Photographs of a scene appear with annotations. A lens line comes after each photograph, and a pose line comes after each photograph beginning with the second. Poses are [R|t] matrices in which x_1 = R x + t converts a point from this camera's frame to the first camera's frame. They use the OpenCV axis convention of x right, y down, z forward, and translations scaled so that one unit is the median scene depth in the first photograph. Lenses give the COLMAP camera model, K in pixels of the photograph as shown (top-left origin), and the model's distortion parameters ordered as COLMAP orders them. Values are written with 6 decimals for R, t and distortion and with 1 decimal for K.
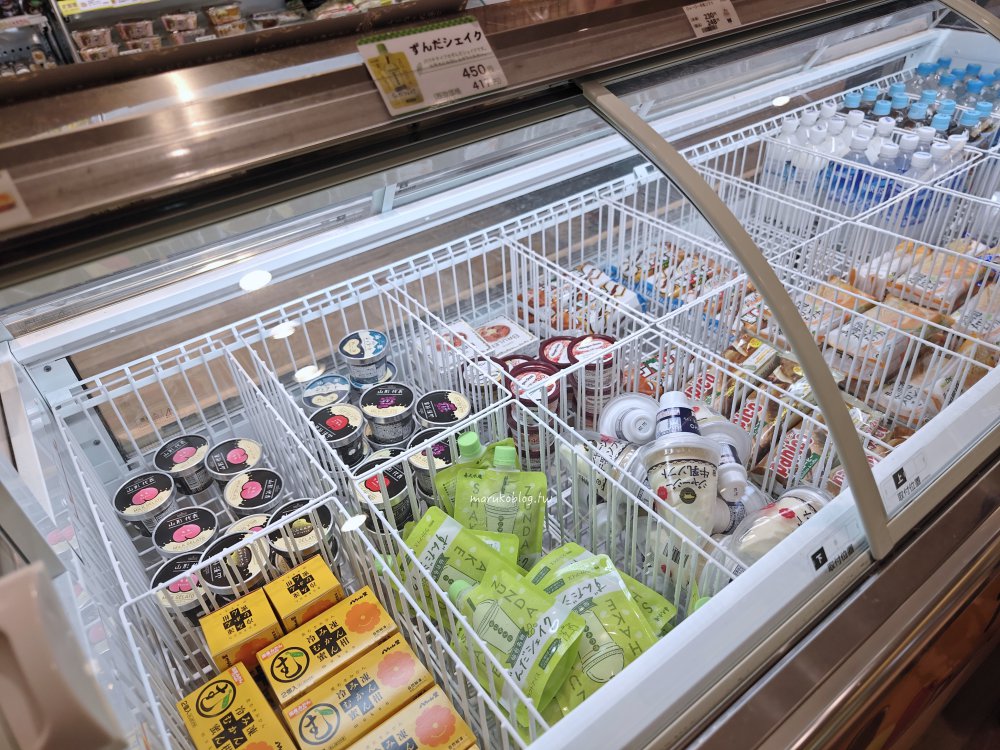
lens RADIAL K [[687.2, 0, 500.0], [0, 687.2, 375.0], [0, 0, 1]] dist [0.001412, -0.110290]
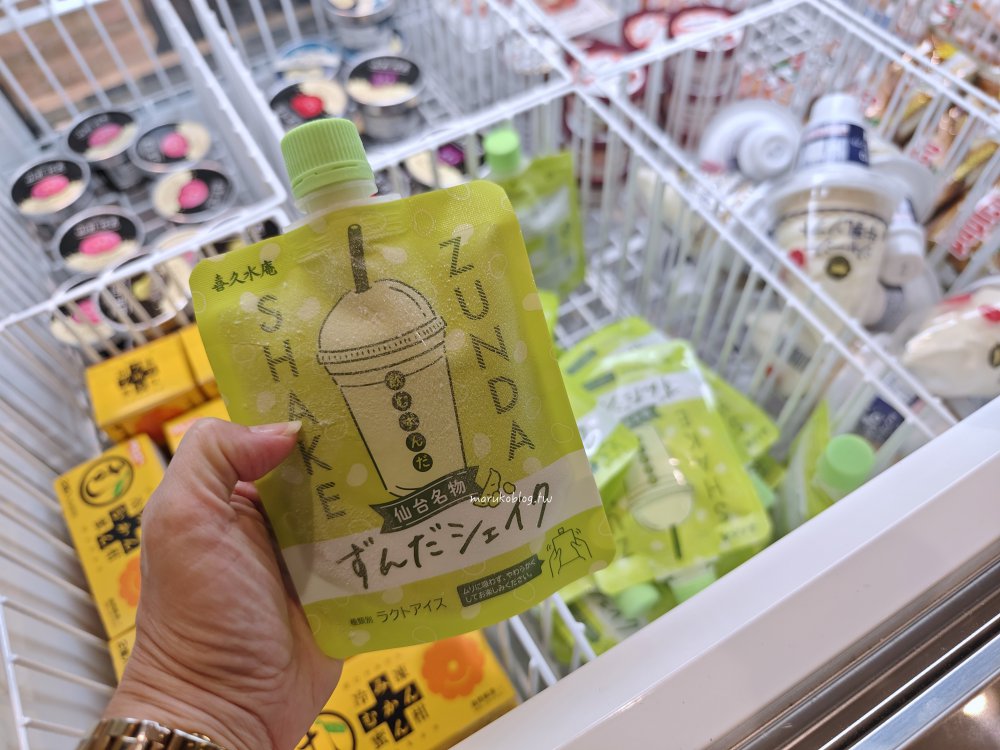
lens RADIAL K [[733.6, 0, 501.0], [0, 733.6, 340.6], [0, 0, 1]] dist [0.006385, 0.001041]
pose [[0.992875, 0.109016, -0.048121, 0.010928], [-0.088609, 0.945427, 0.313555, 0.050542], [0.079678, -0.307056, 0.948350, 0.290888]]
